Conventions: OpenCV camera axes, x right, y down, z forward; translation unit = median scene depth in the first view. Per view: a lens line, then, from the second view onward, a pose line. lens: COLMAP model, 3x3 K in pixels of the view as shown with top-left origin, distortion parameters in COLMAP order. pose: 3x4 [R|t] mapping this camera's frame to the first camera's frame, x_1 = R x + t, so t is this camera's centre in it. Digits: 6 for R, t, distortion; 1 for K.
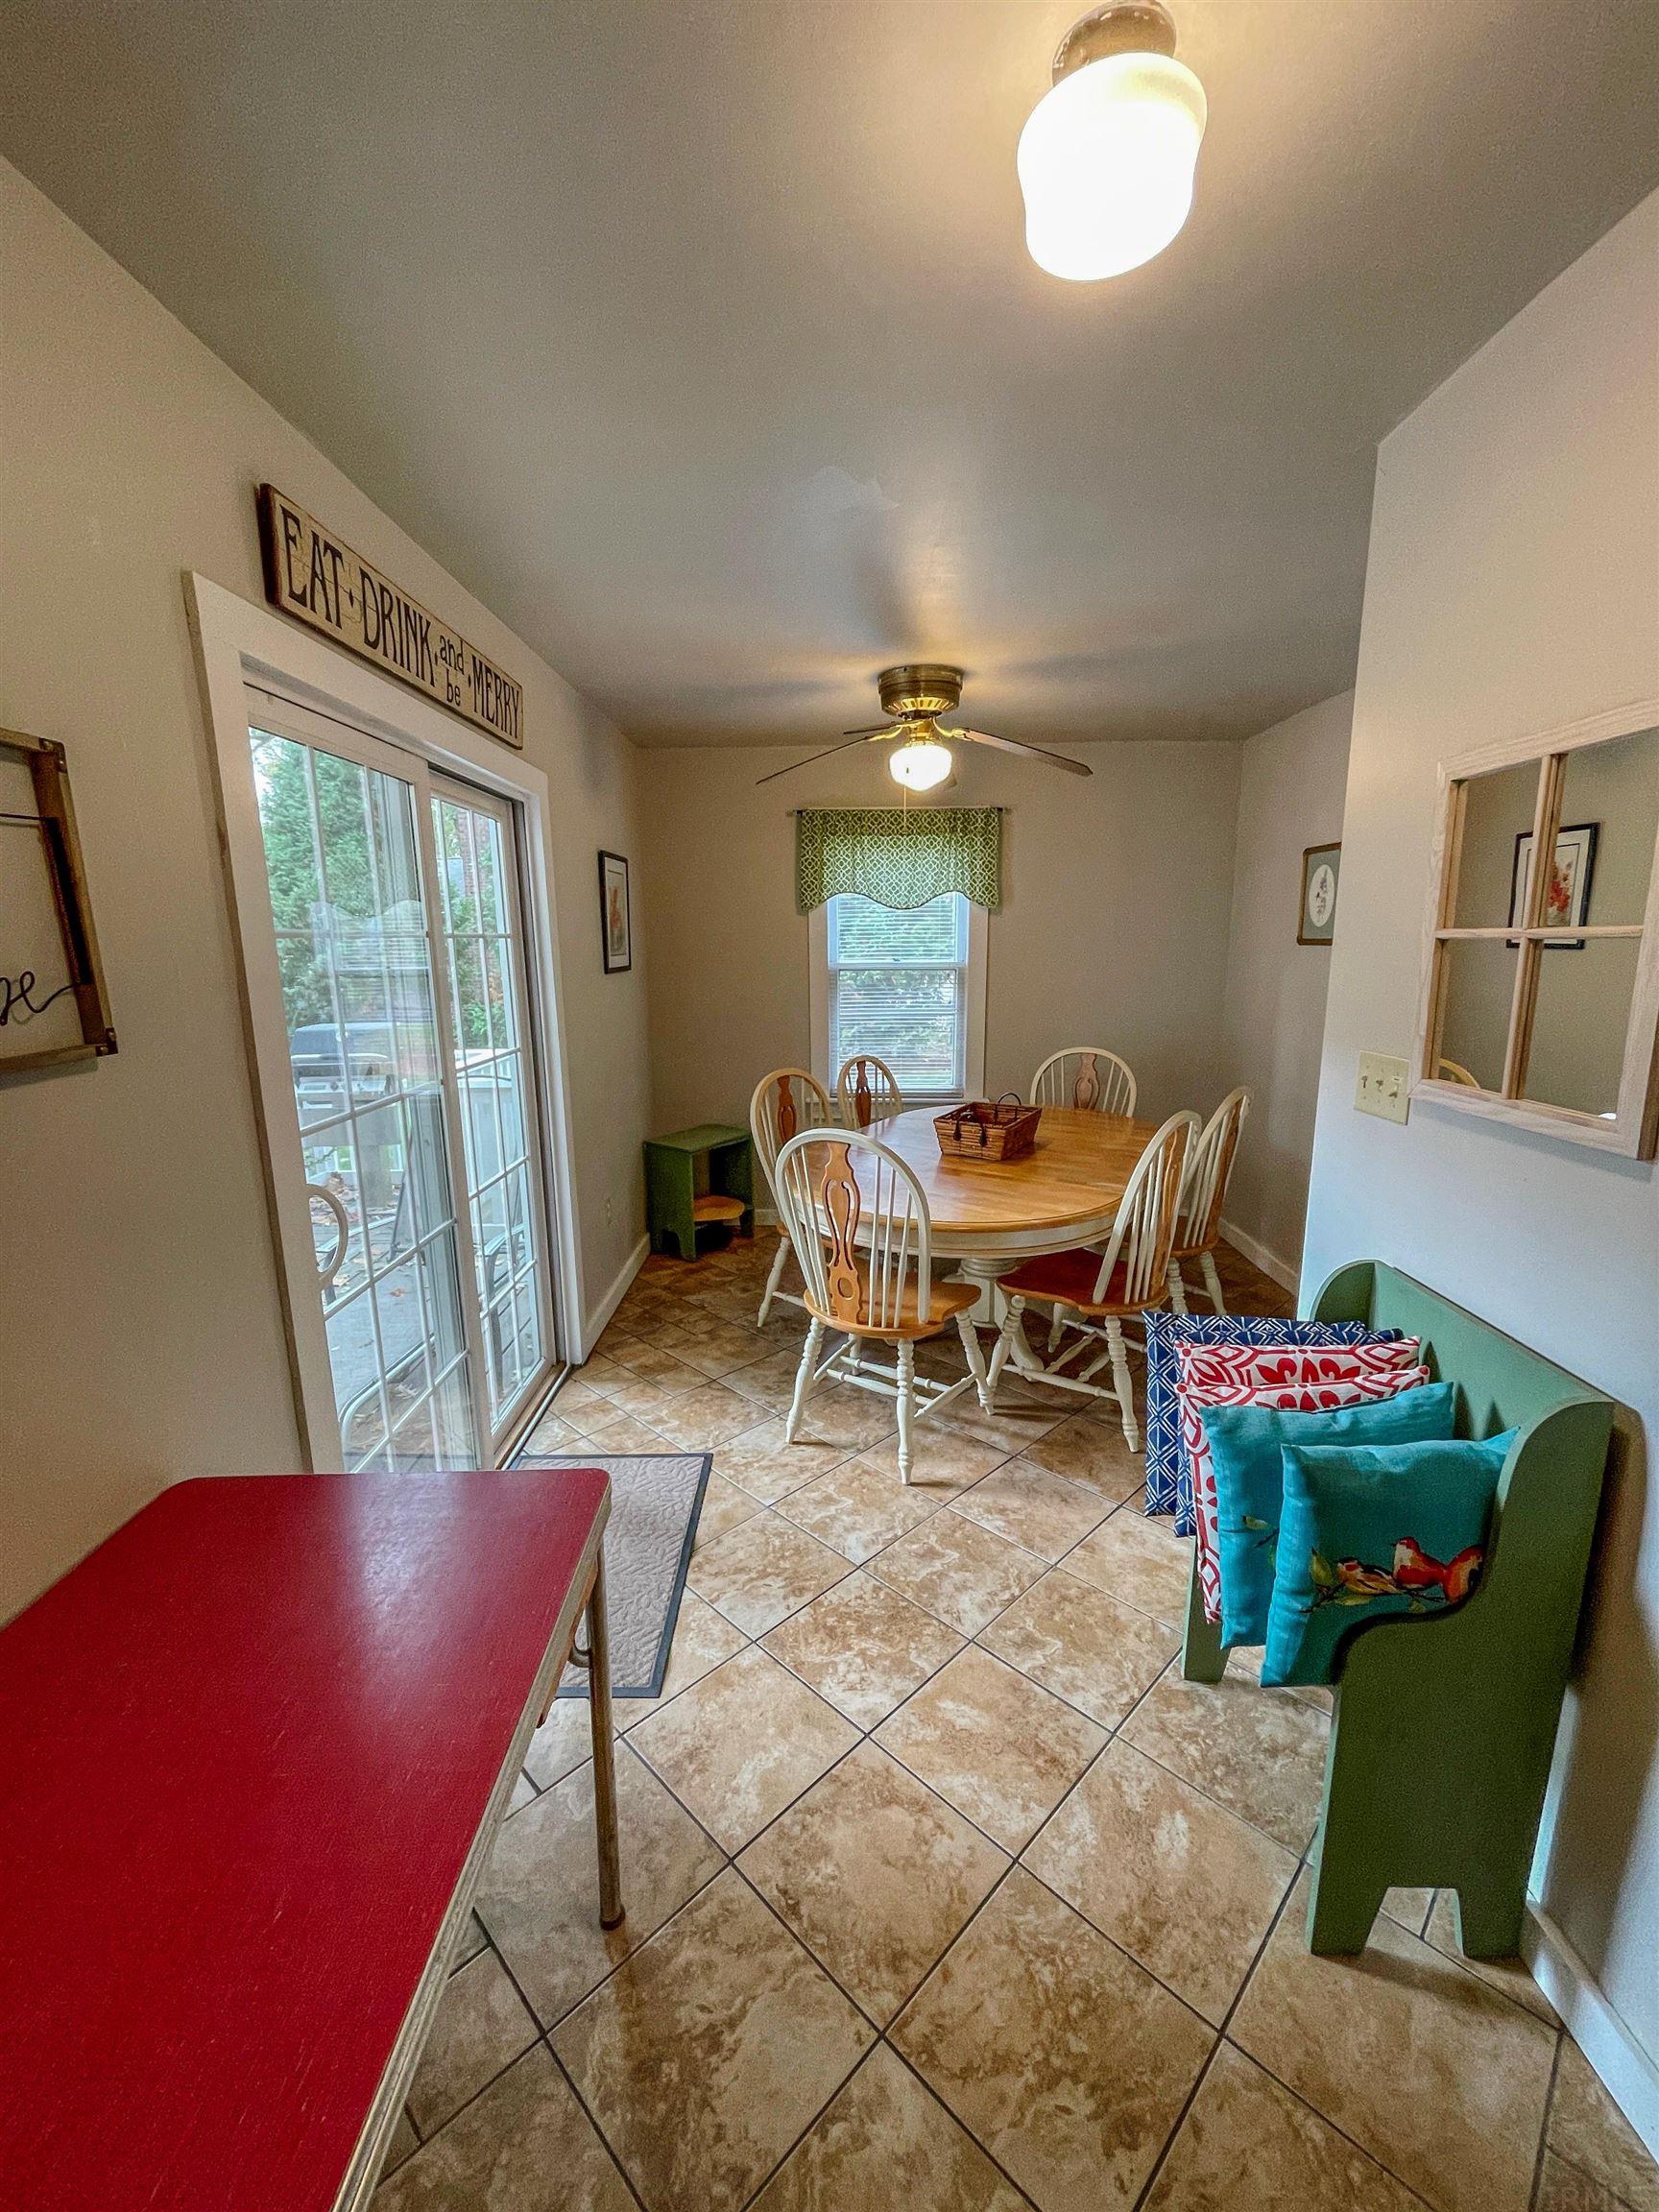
lens RADIAL K [[888.5, 0, 833.2], [0, 888.5, 1109.4], [0, 0, 1]] dist [-0.003517, 0.000268]
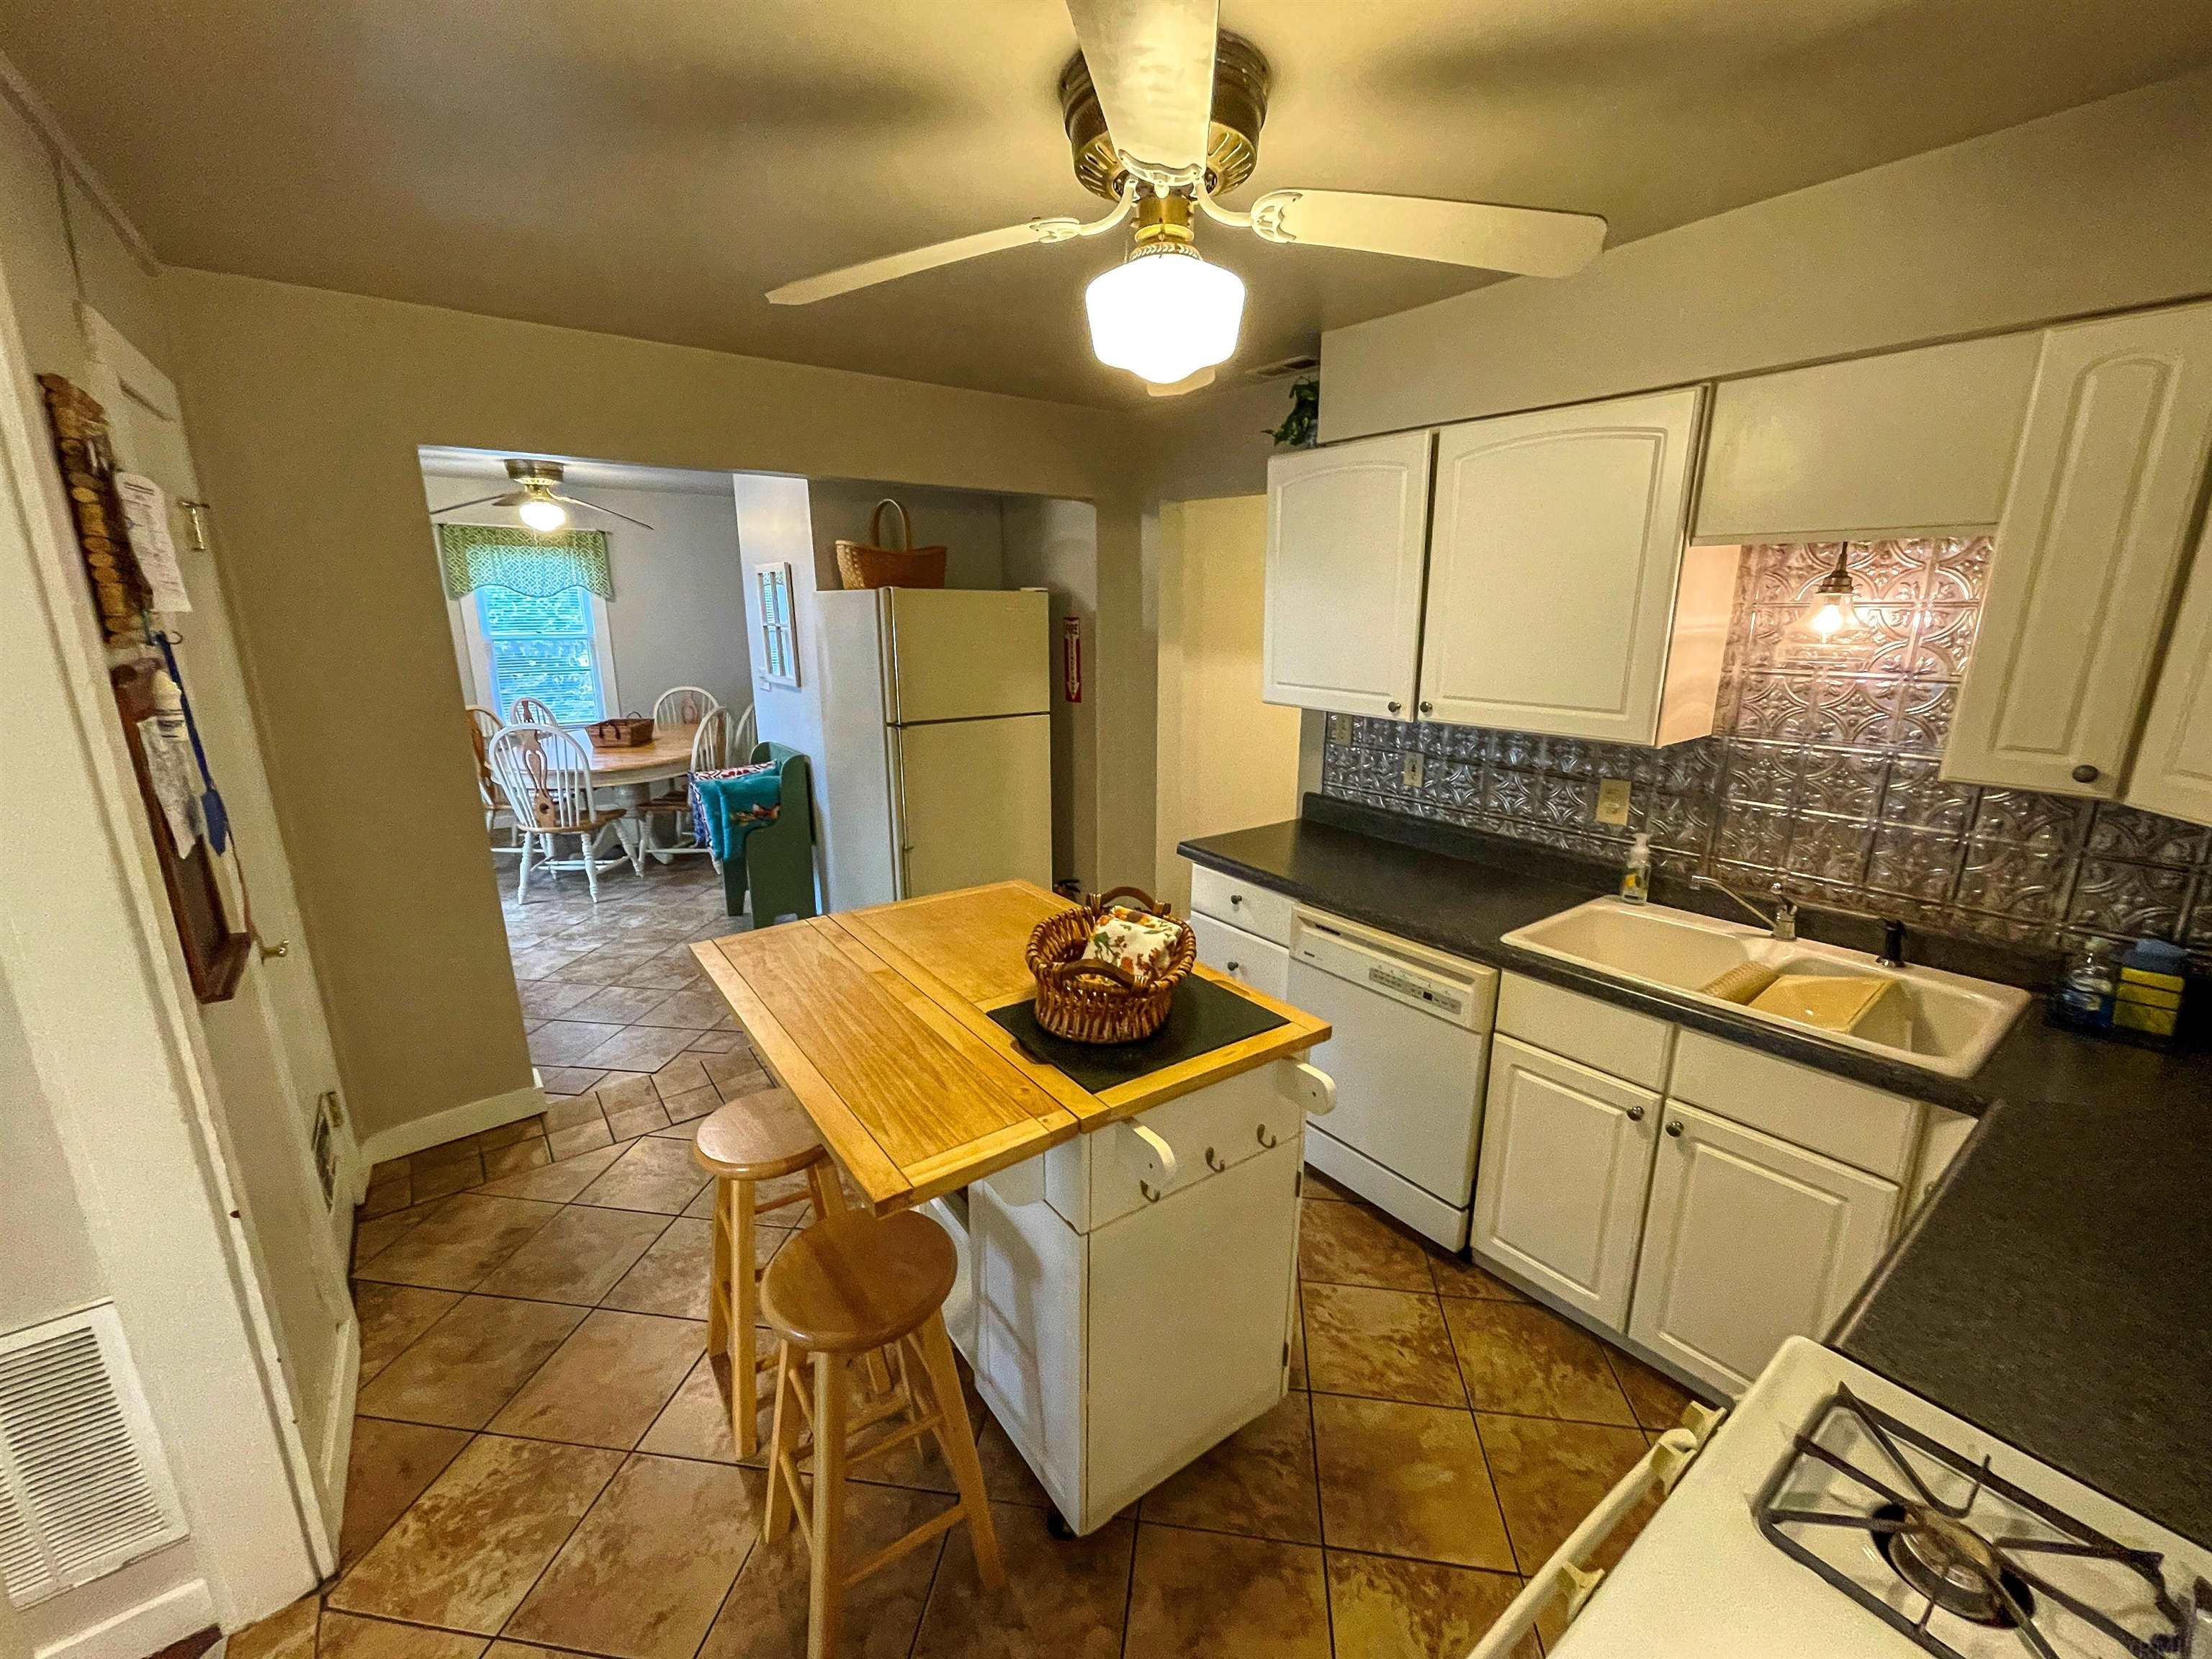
lens RADIAL K [[888.5, 0, 1099.3], [0, 888.5, 827.6], [0, 0, 1]] dist [-0.003517, 0.000268]
pose [[0.800557, -0.138200, 0.583103, -0.138069], [0.106319, 0.990363, 0.088757, 0.184134], [-0.589749, -0.009060, 0.807535, -1.144237]]
